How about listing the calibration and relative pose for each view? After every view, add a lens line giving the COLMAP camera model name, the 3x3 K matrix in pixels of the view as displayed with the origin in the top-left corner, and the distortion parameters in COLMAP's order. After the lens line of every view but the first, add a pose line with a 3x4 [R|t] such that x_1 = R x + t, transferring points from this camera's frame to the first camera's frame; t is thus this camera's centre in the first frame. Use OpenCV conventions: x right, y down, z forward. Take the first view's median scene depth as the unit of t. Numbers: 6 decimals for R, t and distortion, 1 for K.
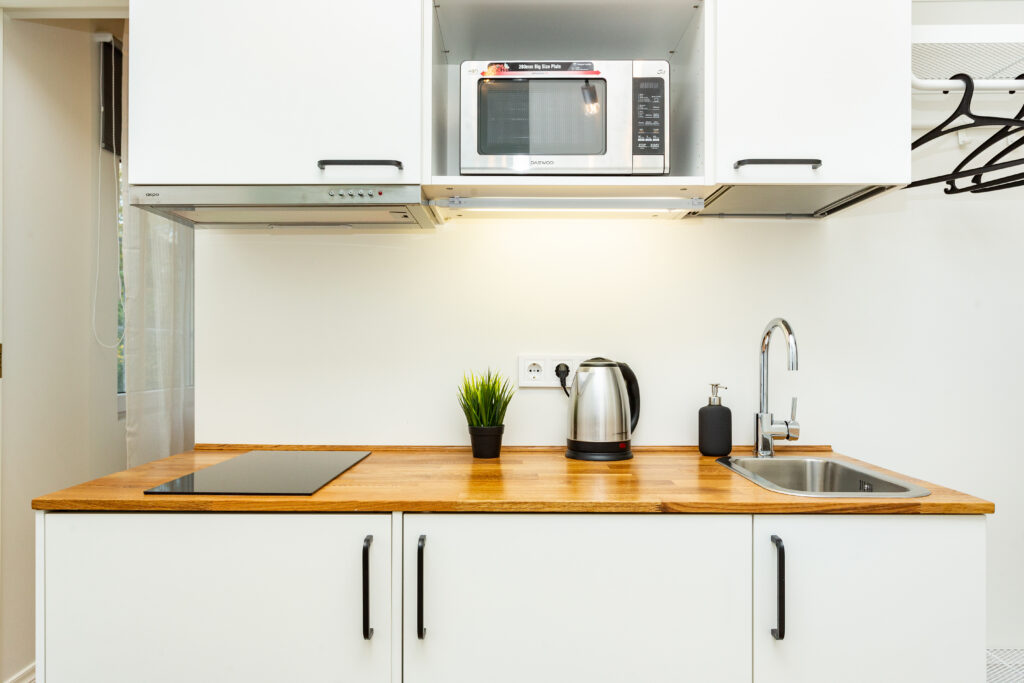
lens RADIAL K [[699.5, 0, 508.2], [0, 699.5, 348.2], [0, 0, 1]] dist [-0.004305, 0.006298]
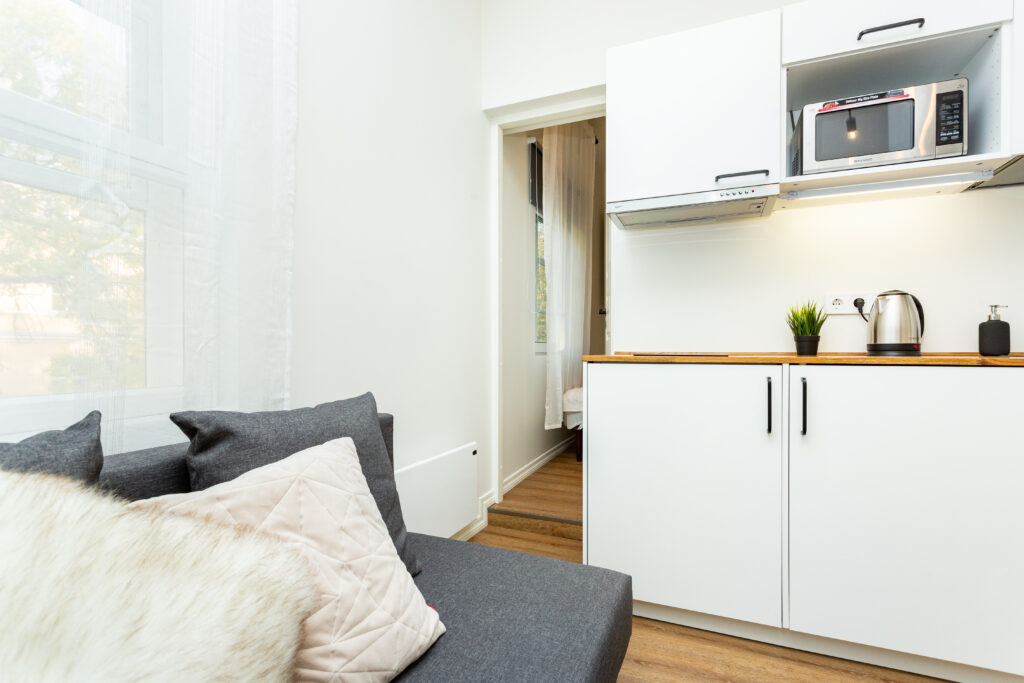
lens RADIAL K [[490.2, 0, 503.4], [0, 490.2, 355.0], [0, 0, 1]] dist [0.001395, 0.000529]
pose [[0.927071, -0.000464, -0.374886, -0.287935], [0.003082, 0.999975, 0.006383, 0.163710], [0.374874, -0.007073, 0.927049, -0.331643]]
